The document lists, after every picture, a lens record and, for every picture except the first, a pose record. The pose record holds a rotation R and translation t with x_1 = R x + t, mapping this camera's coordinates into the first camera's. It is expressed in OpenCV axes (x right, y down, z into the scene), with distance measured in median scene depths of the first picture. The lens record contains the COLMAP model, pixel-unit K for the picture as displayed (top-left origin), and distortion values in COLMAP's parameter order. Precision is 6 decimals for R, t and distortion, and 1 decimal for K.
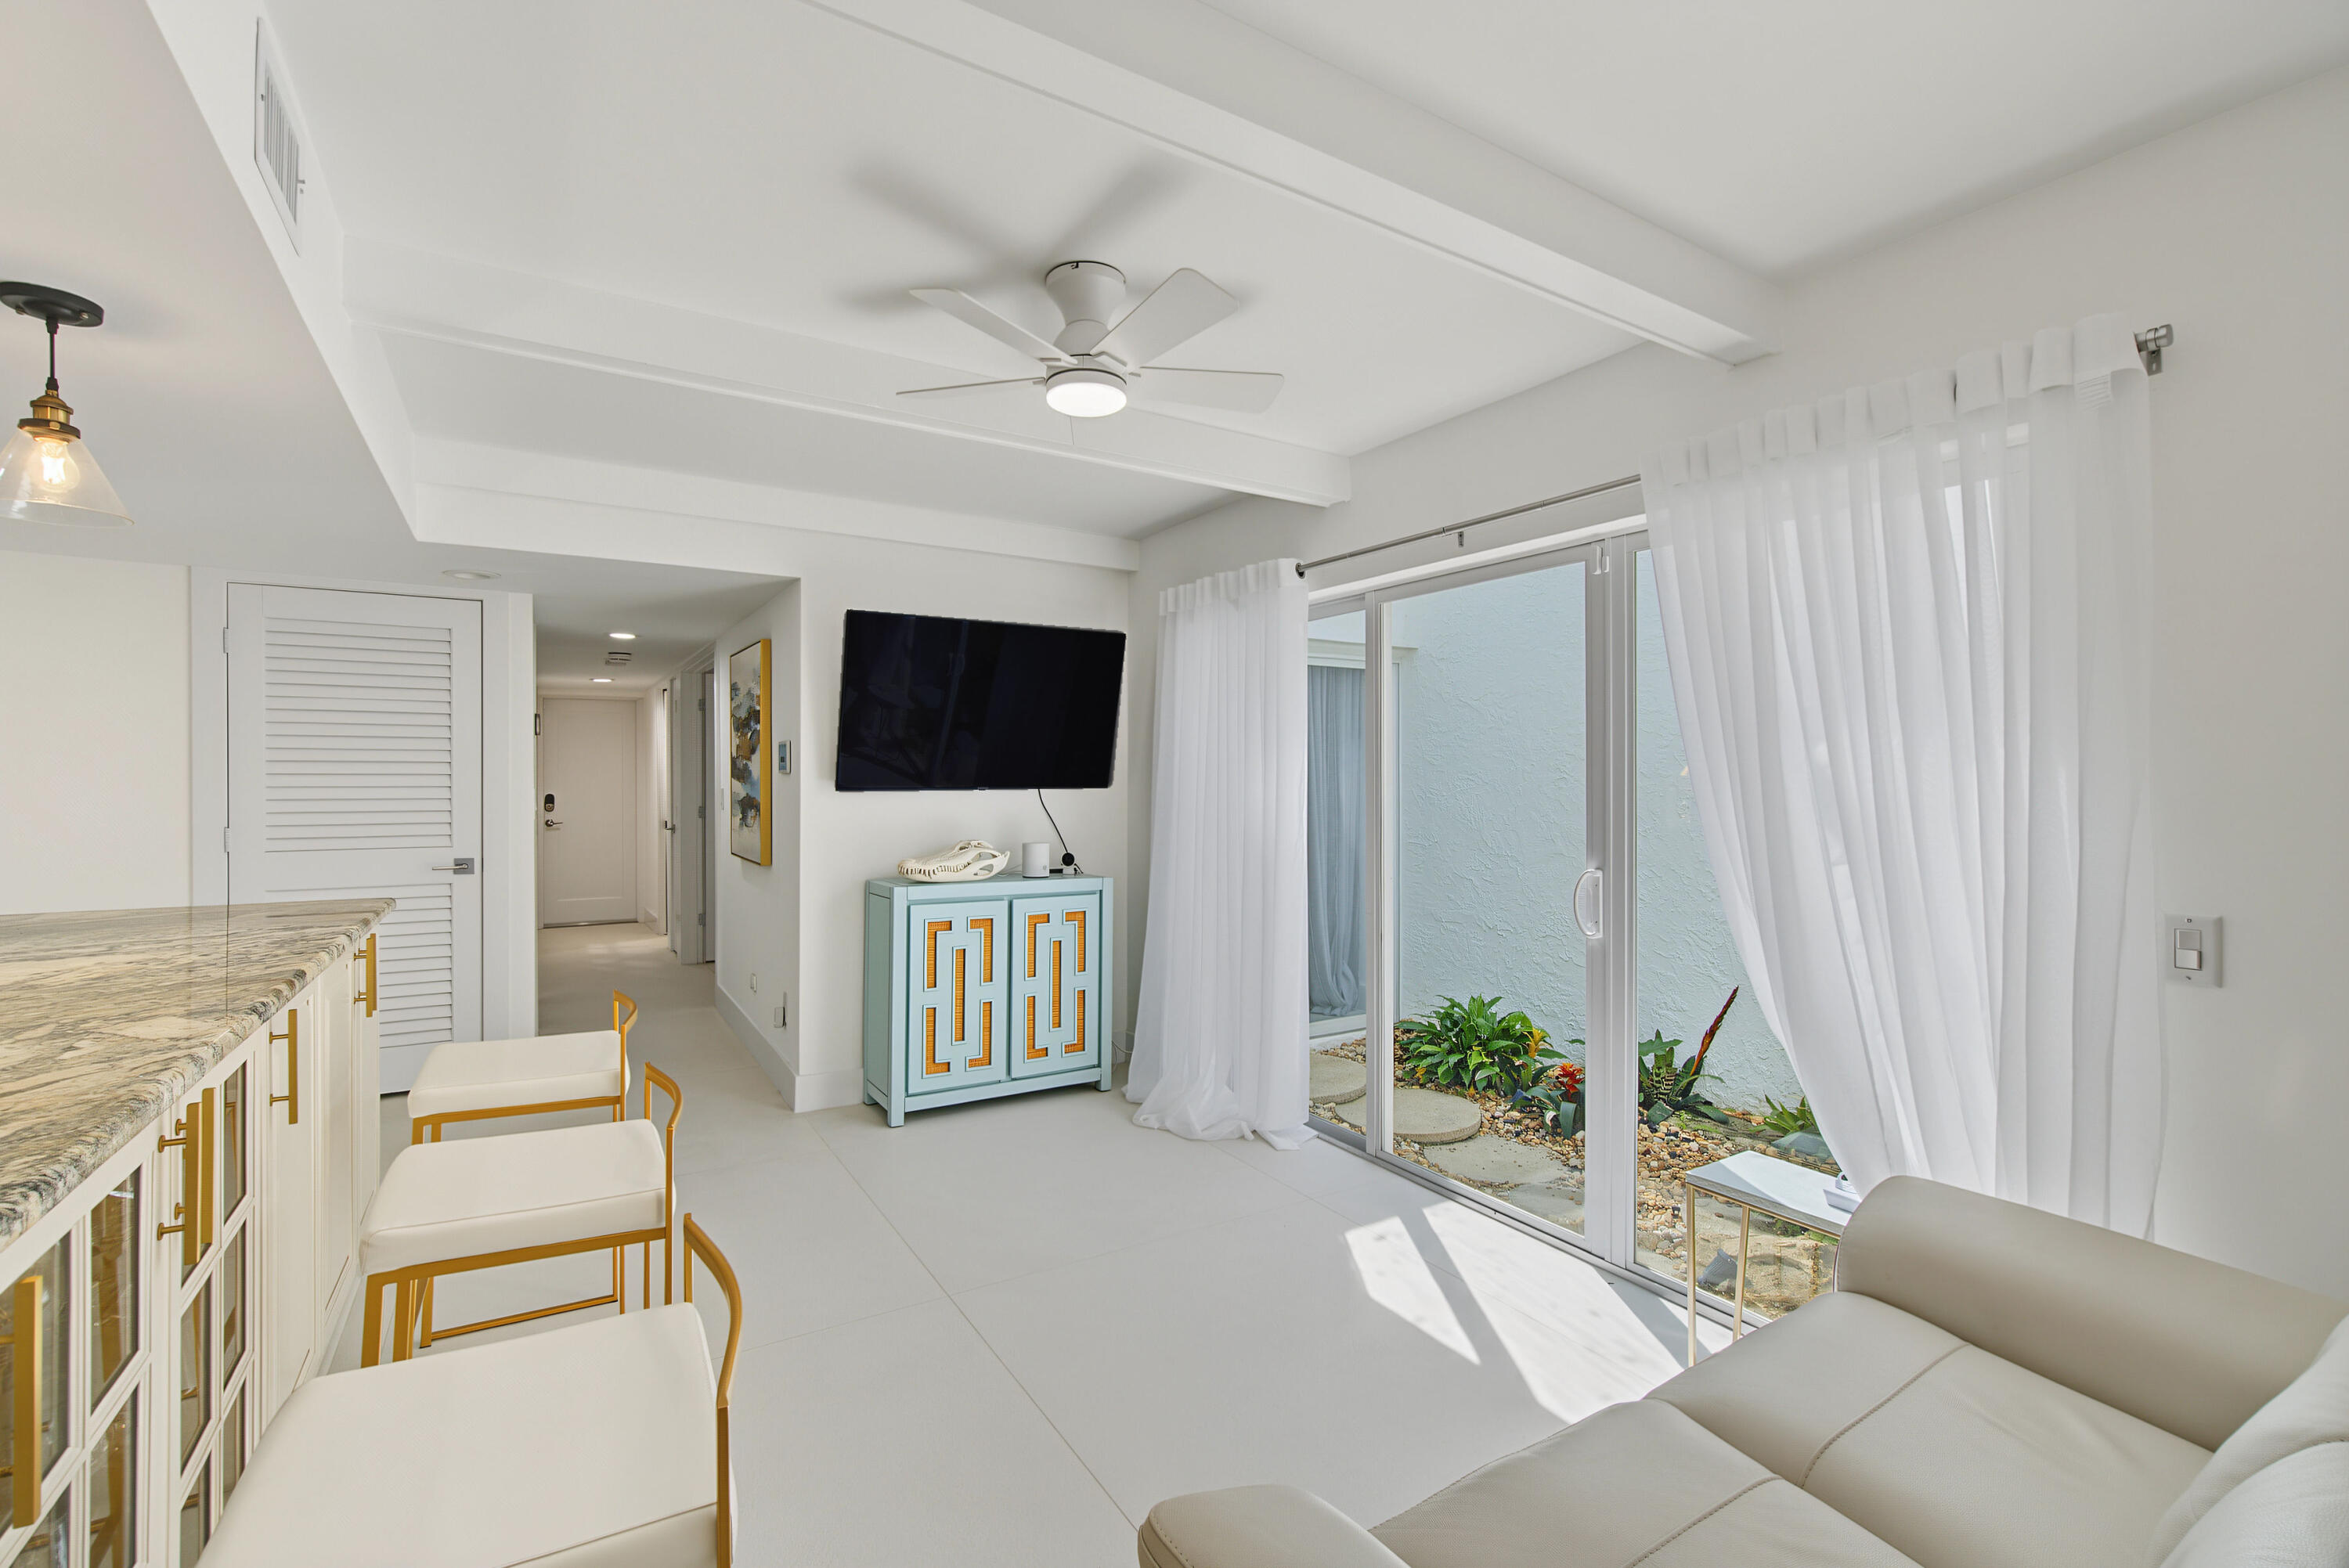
lens RADIAL K [[1018.8, 0, 1163.9], [0, 1018.8, 783.6], [0, 0, 1]] dist [-0.001960, 0.000103]
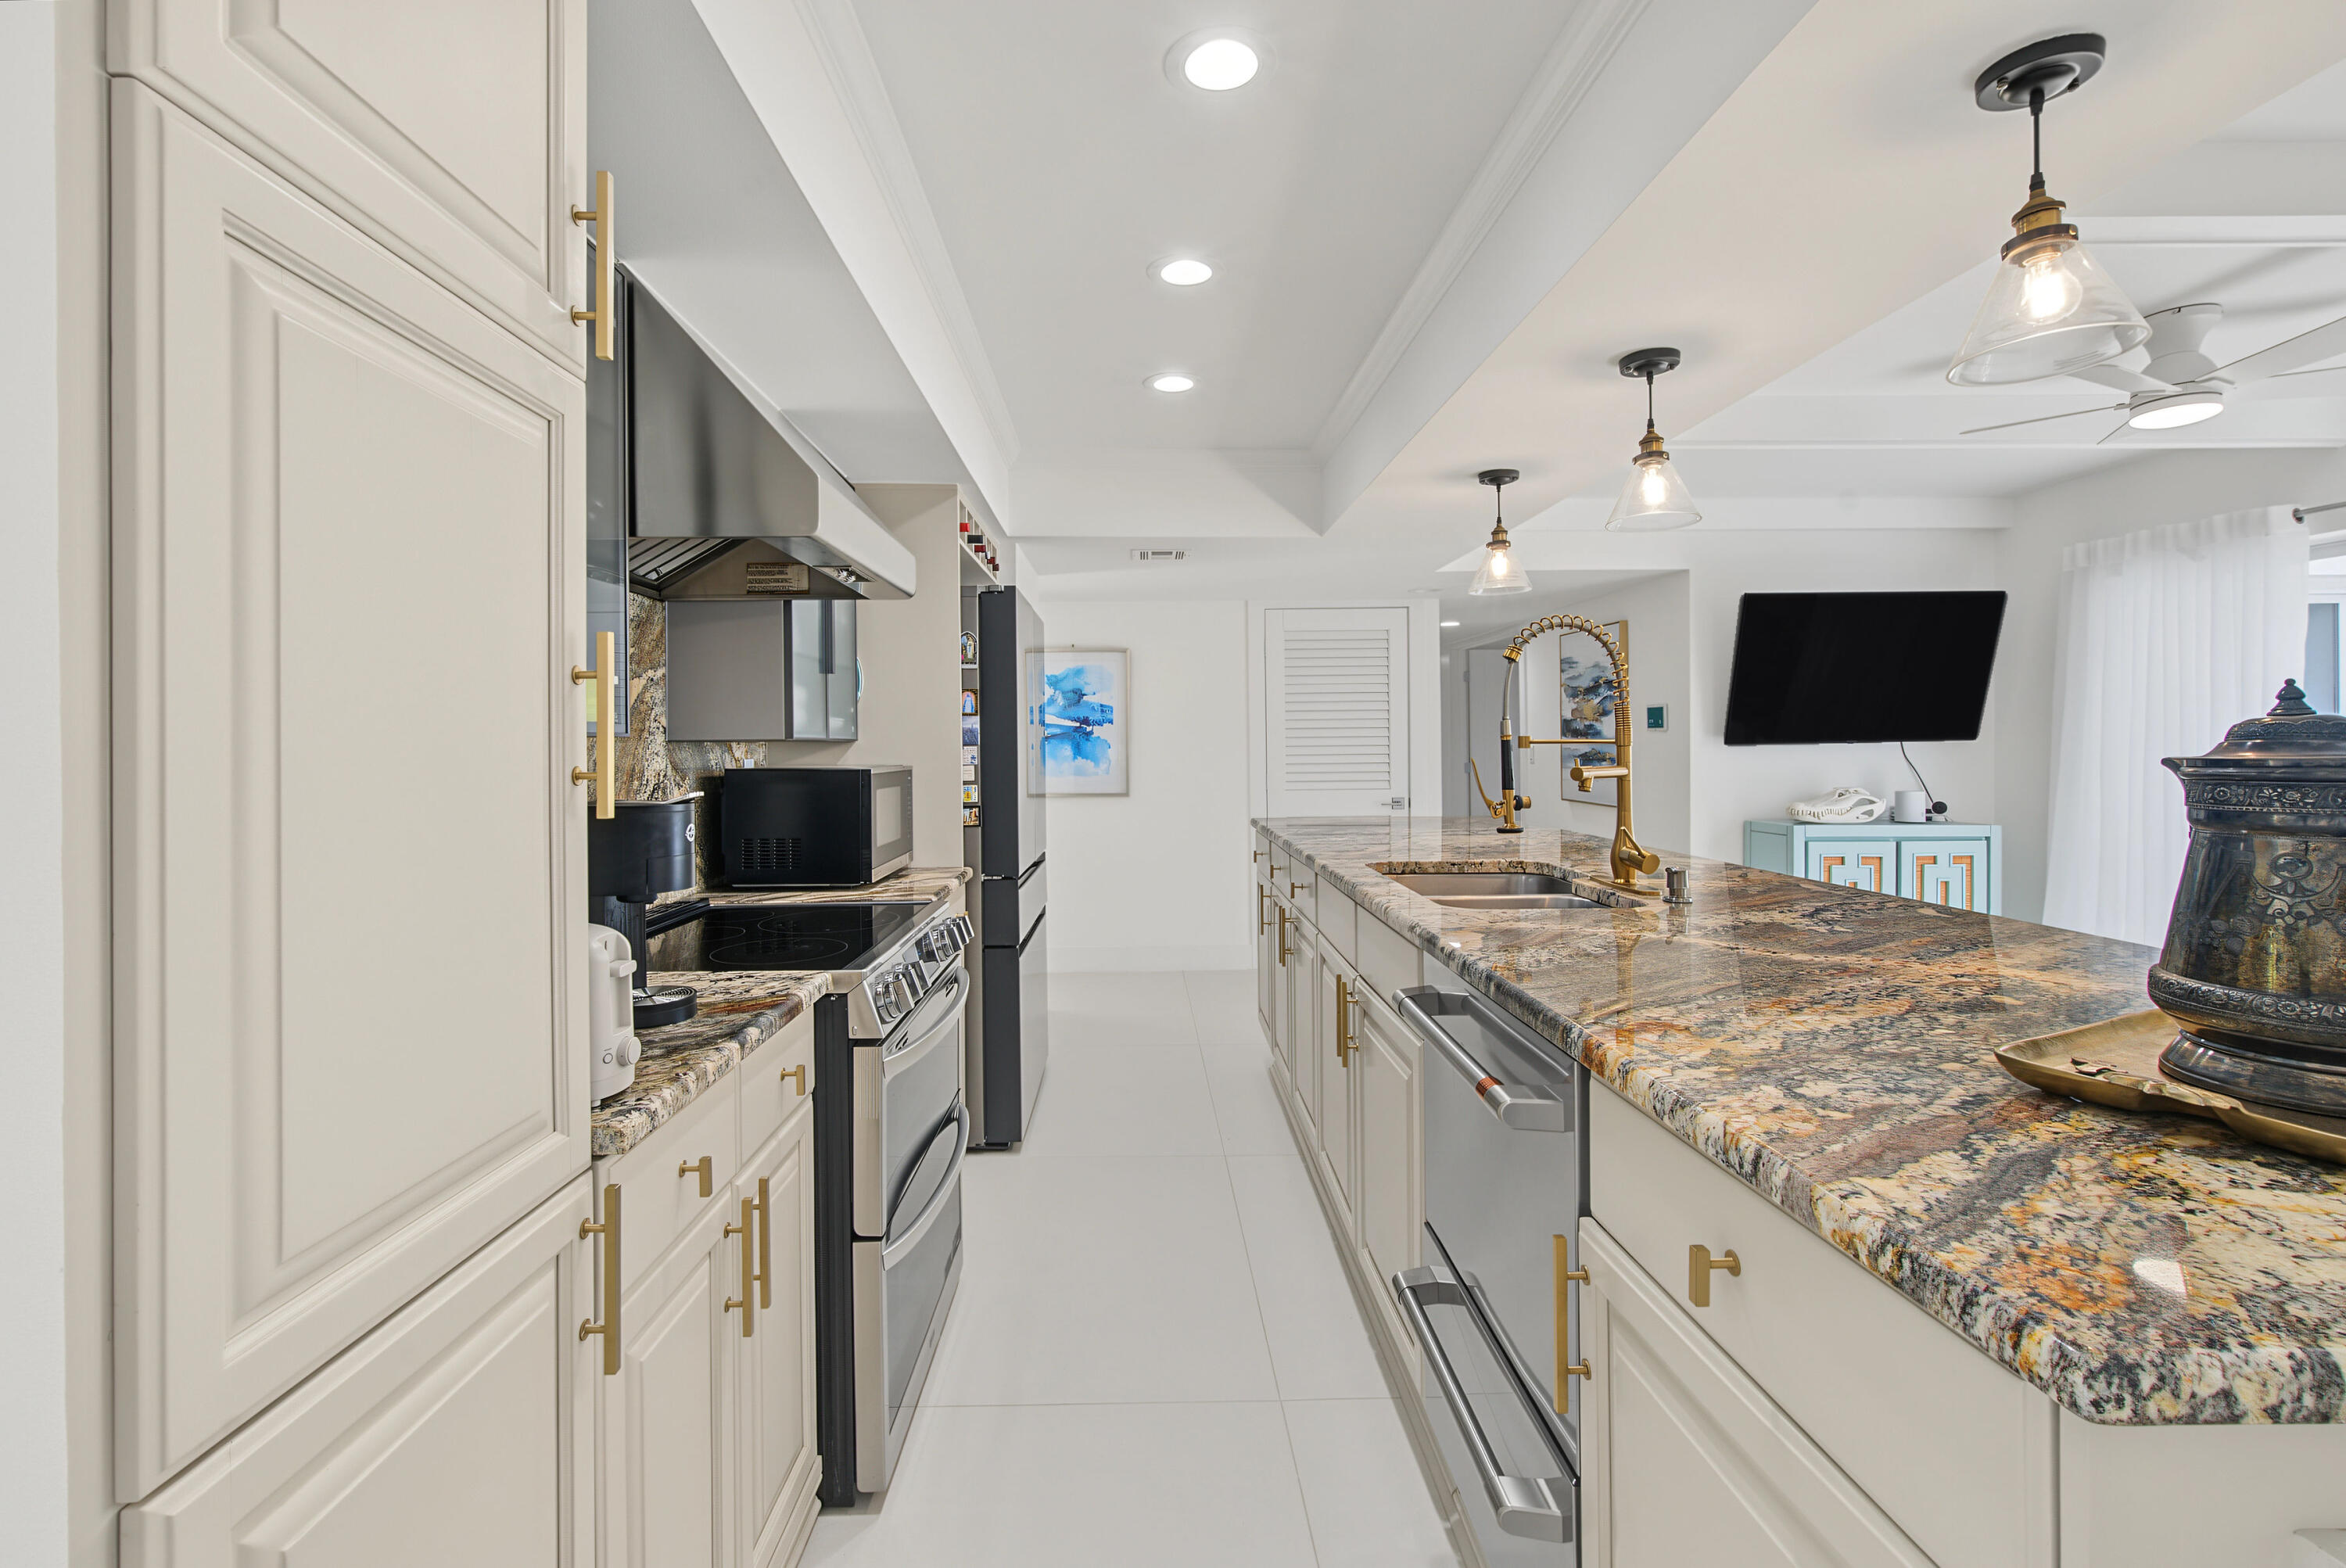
lens RADIAL K [[1017.6, 0, 1173.8], [0, 1017.6, 747.1], [0, 0, 1]] dist [-0.001960, 0.000103]
pose [[0.857454, -0.009766, -0.514467, -0.256421], [0.009823, 0.999948, -0.002609, 0.006718], [0.514466, -0.002817, 0.857506, -0.352232]]
